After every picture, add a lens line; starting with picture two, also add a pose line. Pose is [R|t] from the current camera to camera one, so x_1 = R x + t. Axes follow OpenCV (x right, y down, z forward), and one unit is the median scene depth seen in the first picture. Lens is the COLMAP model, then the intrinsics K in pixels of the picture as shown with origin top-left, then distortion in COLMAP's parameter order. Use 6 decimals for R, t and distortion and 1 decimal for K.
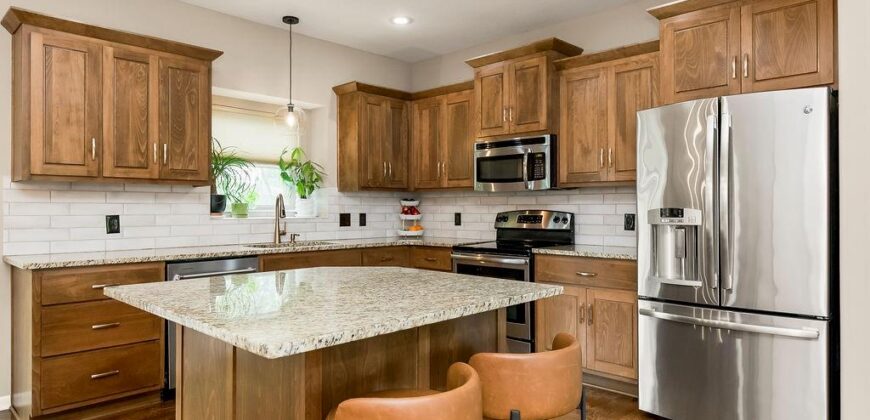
lens RADIAL K [[540.1, 0, 440.8], [0, 540.1, 205.8], [0, 0, 1]] dist [0.020279, -0.002847]
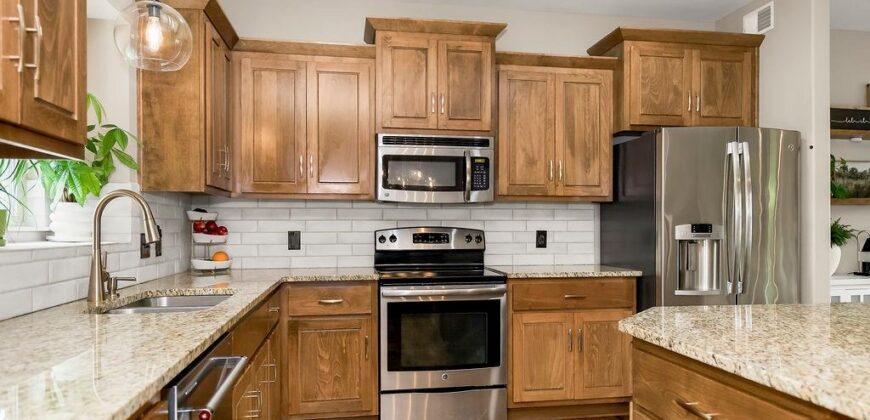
lens RADIAL K [[561.8, 0, 436.6], [0, 561.8, 226.6], [0, 0, 1]] dist [0.025145, 0.000585]
pose [[0.597066, -0.001010, 0.802191, -0.534339], [-0.004723, 0.999977, 0.004775, 0.003908], [-0.802178, -0.006640, 0.597048, 0.524363]]
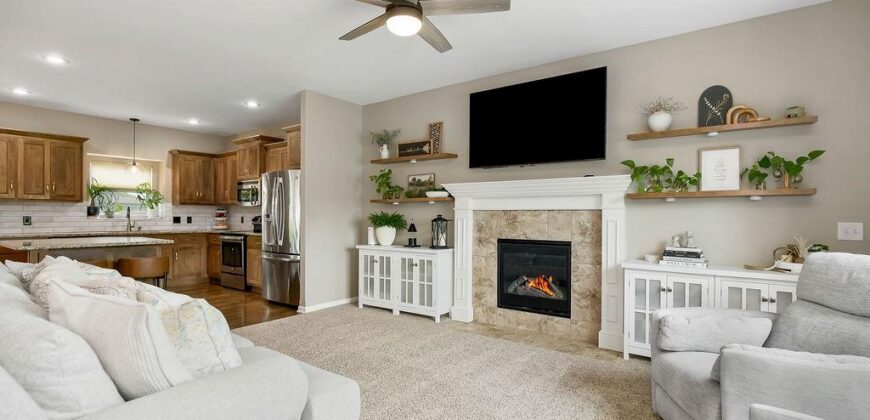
lens RADIAL K [[399.9, 0, 431.1], [0, 399.9, 213.4], [0, 0, 1]] dist [-0.000702, 0.000117]
pose [[0.992714, 0.005581, 0.120367, 0.652249], [-0.005659, 0.999984, 0.000308, -0.003379], [-0.120363, -0.000987, 0.992729, -0.617128]]
